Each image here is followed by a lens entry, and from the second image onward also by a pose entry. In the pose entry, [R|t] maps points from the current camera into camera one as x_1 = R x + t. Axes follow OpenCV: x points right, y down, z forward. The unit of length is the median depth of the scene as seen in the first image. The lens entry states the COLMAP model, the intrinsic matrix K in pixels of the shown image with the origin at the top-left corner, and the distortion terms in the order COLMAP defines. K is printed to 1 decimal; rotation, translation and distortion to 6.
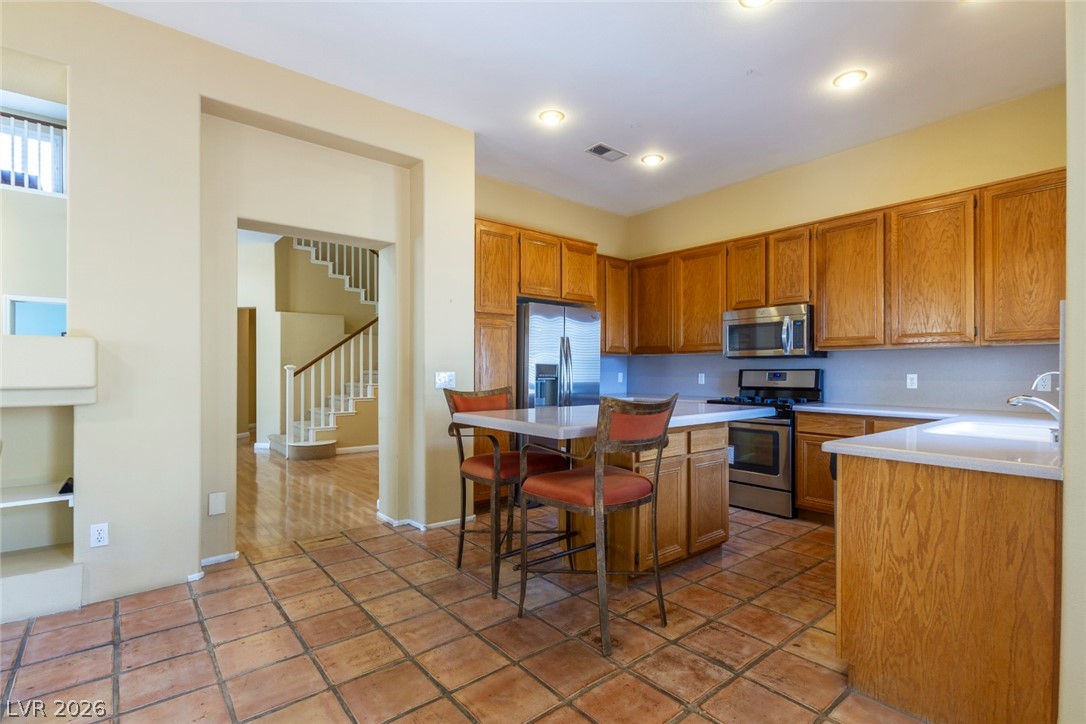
lens RADIAL K [[514.2, 0, 543.0], [0, 514.2, 362.0], [0, 0, 1]] dist [0.003127, -0.000127]
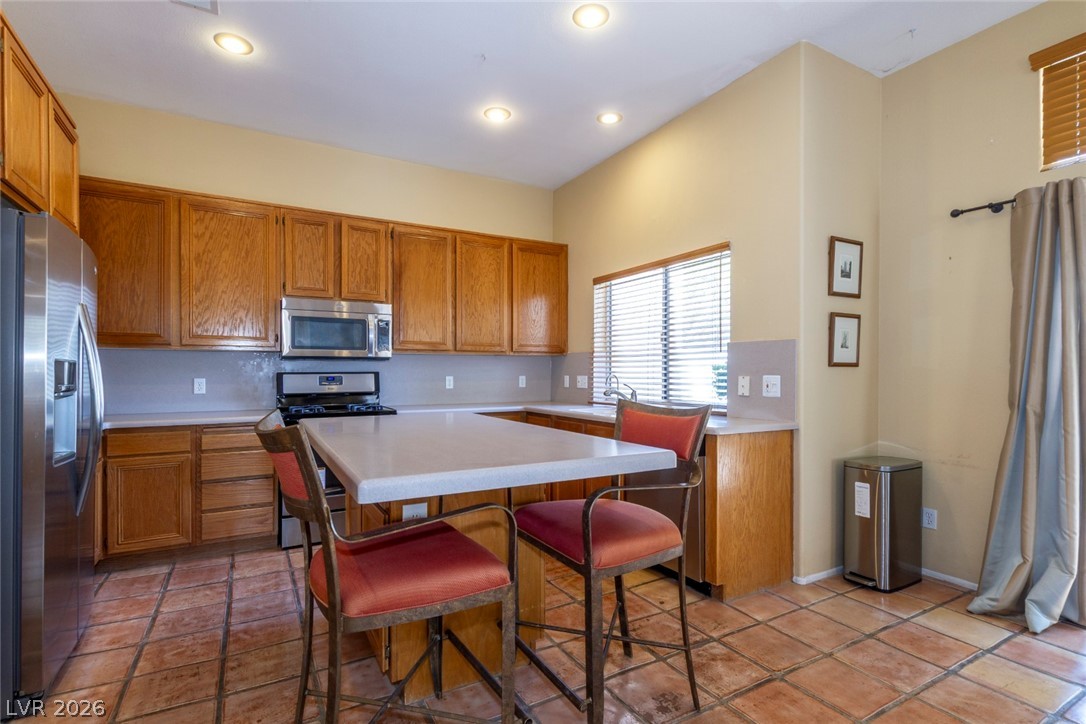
lens RADIAL K [[514.2, 0, 543.0], [0, 514.2, 362.0], [0, 0, 1]] dist [0.003127, -0.000127]
pose [[0.169450, 0.018656, 0.985362, -0.399452], [-0.015122, 0.999752, -0.016328, 0.006605], [-0.985423, -0.012134, 0.169690, 0.576545]]
